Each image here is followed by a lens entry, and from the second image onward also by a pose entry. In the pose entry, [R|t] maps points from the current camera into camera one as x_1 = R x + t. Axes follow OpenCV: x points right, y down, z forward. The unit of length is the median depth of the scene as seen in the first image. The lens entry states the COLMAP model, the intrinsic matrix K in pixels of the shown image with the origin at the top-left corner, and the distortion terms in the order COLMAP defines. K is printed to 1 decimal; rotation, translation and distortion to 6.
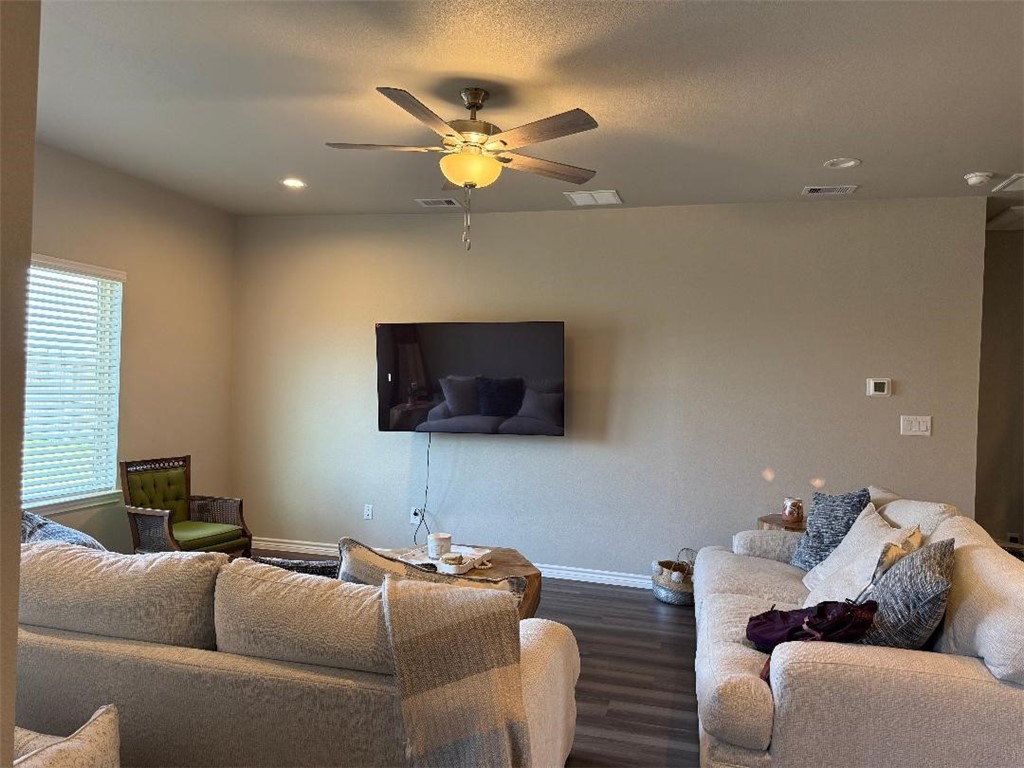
lens RADIAL K [[730.3, 0, 517.4], [0, 730.3, 382.7], [0, 0, 1]] dist [0.058272, -0.056987]
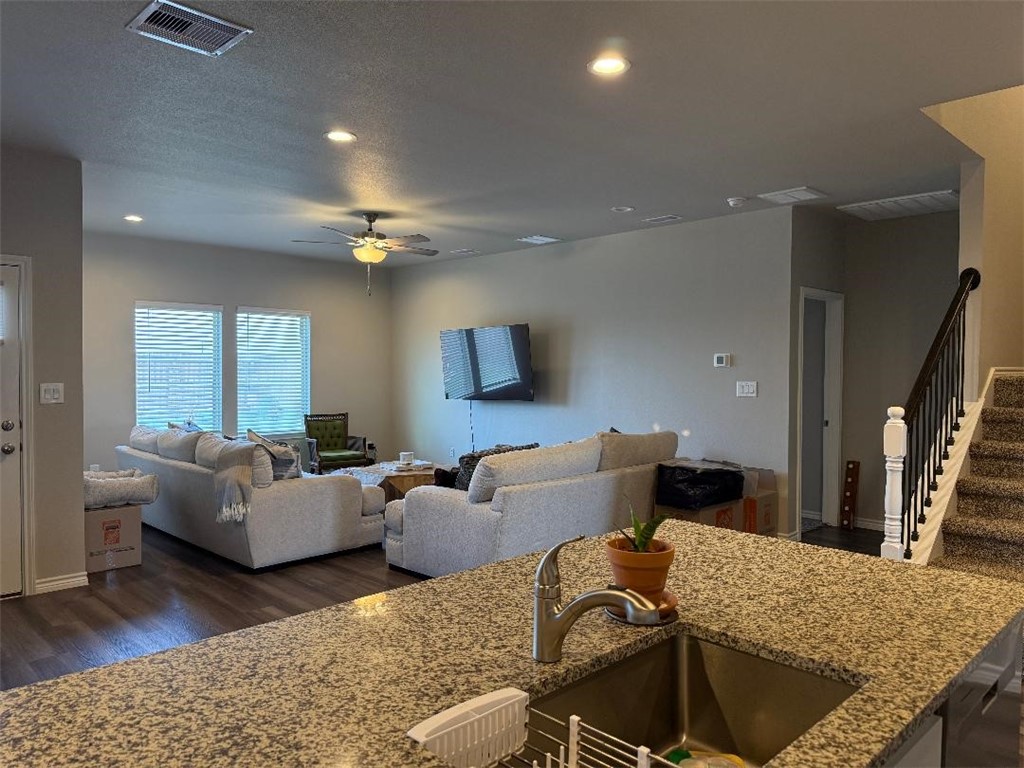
lens RADIAL K [[730.3, 0, 517.4], [0, 730.3, 382.7], [0, 0, 1]] dist [0.058272, -0.056987]
pose [[0.863757, -0.019230, -0.503542, 0.830131], [0.025371, 0.999664, 0.005344, 0.029606], [0.503270, -0.017391, 0.863954, -0.315234]]
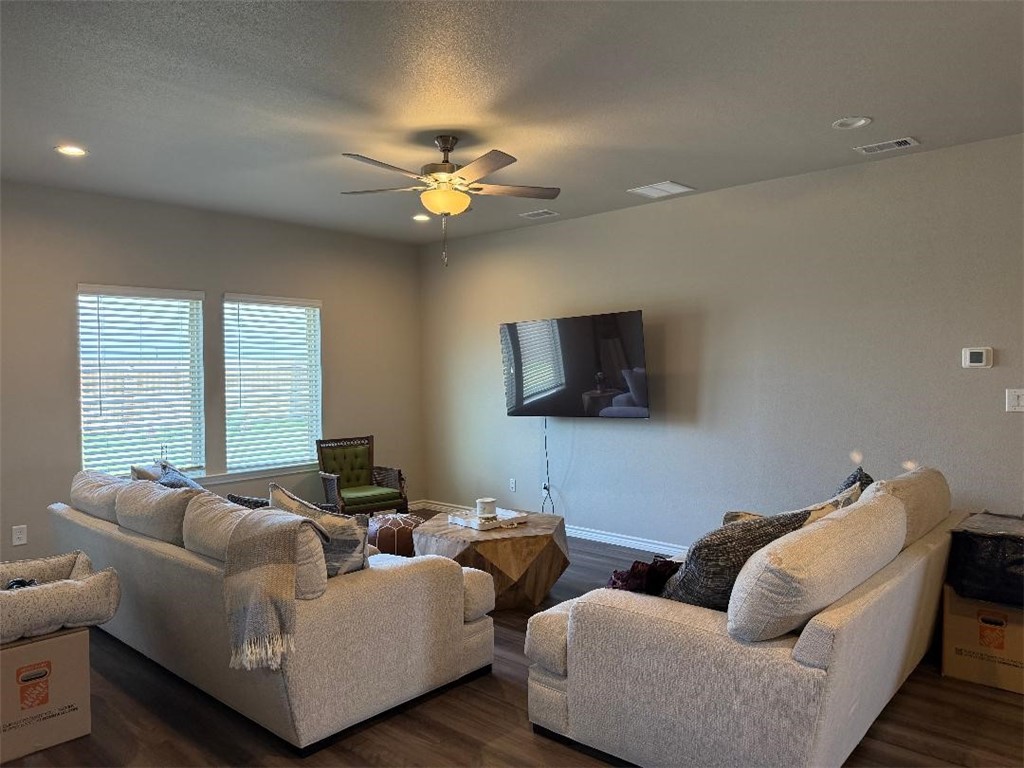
lens RADIAL K [[736.5, 0, 512.0], [0, 736.5, 384.0], [0, 0, 1]] dist [0.028123, -0.001425]
pose [[0.884108, -0.032667, -0.466140, 0.410400], [0.040583, 0.999152, 0.006953, 0.008863], [0.465517, -0.025065, 0.884684, -0.038736]]
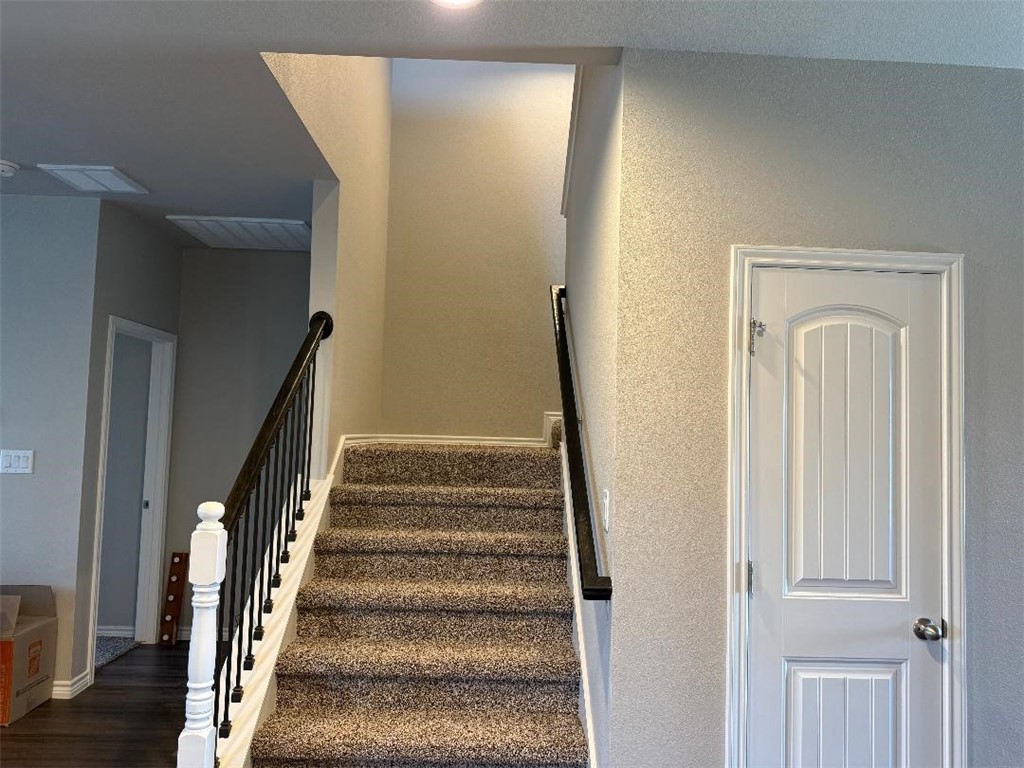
lens RADIAL K [[720.6, 0, 514.6], [0, 720.6, 388.3], [0, 0, 1]] dist [0.063373, -0.061892]
pose [[0.958914, 0.007108, 0.283606, 0.836086], [0.007544, 0.998694, -0.050538, 0.020970], [-0.283595, 0.050601, 0.957608, 0.039602]]
